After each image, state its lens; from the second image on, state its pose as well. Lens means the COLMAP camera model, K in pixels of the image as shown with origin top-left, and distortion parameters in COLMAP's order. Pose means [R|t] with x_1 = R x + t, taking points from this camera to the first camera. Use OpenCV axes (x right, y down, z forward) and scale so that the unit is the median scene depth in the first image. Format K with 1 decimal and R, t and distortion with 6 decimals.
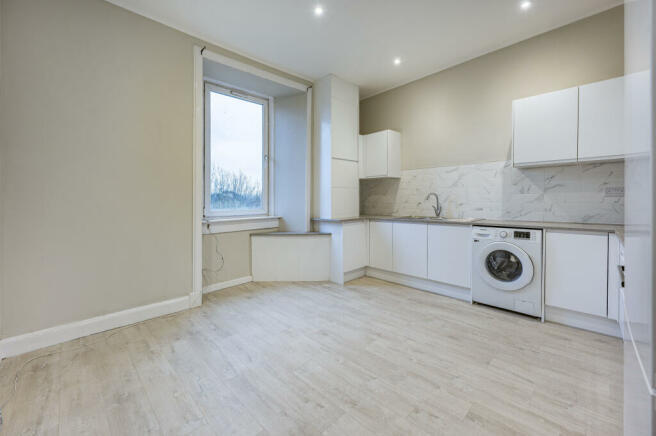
lens RADIAL K [[278.9, 0, 323.0], [0, 278.9, 198.4], [0, 0, 1]] dist [-0.002075, -0.000288]
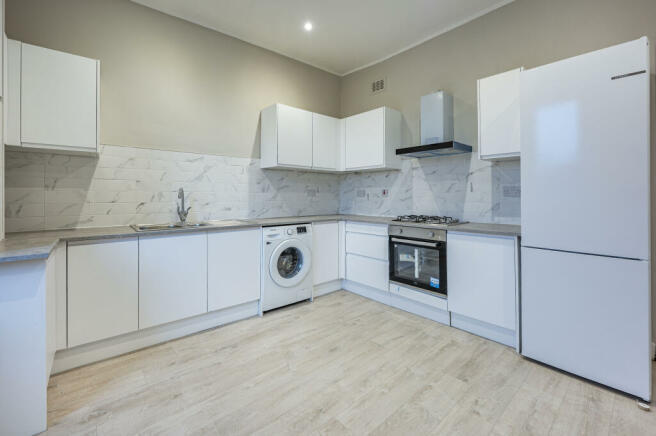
lens RADIAL K [[278.9, 0, 323.0], [0, 278.9, 198.4], [0, 0, 1]] dist [-0.002075, -0.000288]
pose [[0.050162, 0.003858, 0.998734, -0.356998], [-0.003517, 0.999987, -0.003686, 0.009552], [-0.998735, -0.003328, 0.050175, 0.800428]]
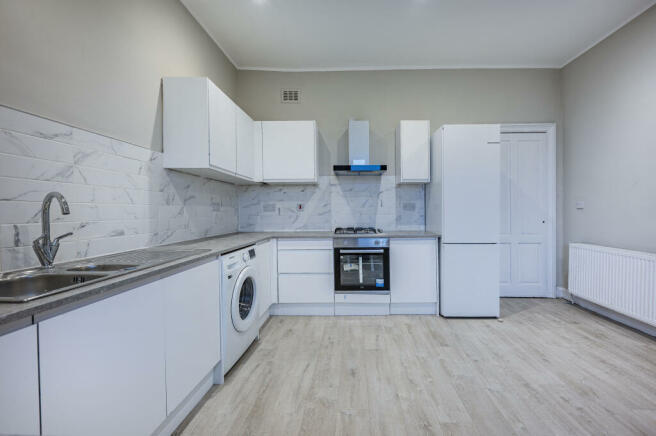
lens RADIAL K [[263.4, 0, 352.8], [0, 263.4, 217.8], [0, 0, 1]] dist [0.000043, 0.000074]
pose [[-0.714275, -0.002701, 0.699860, -0.076513], [0.011237, 0.999819, 0.015327, 0.010661], [-0.699775, 0.018812, -0.714116, 1.267970]]
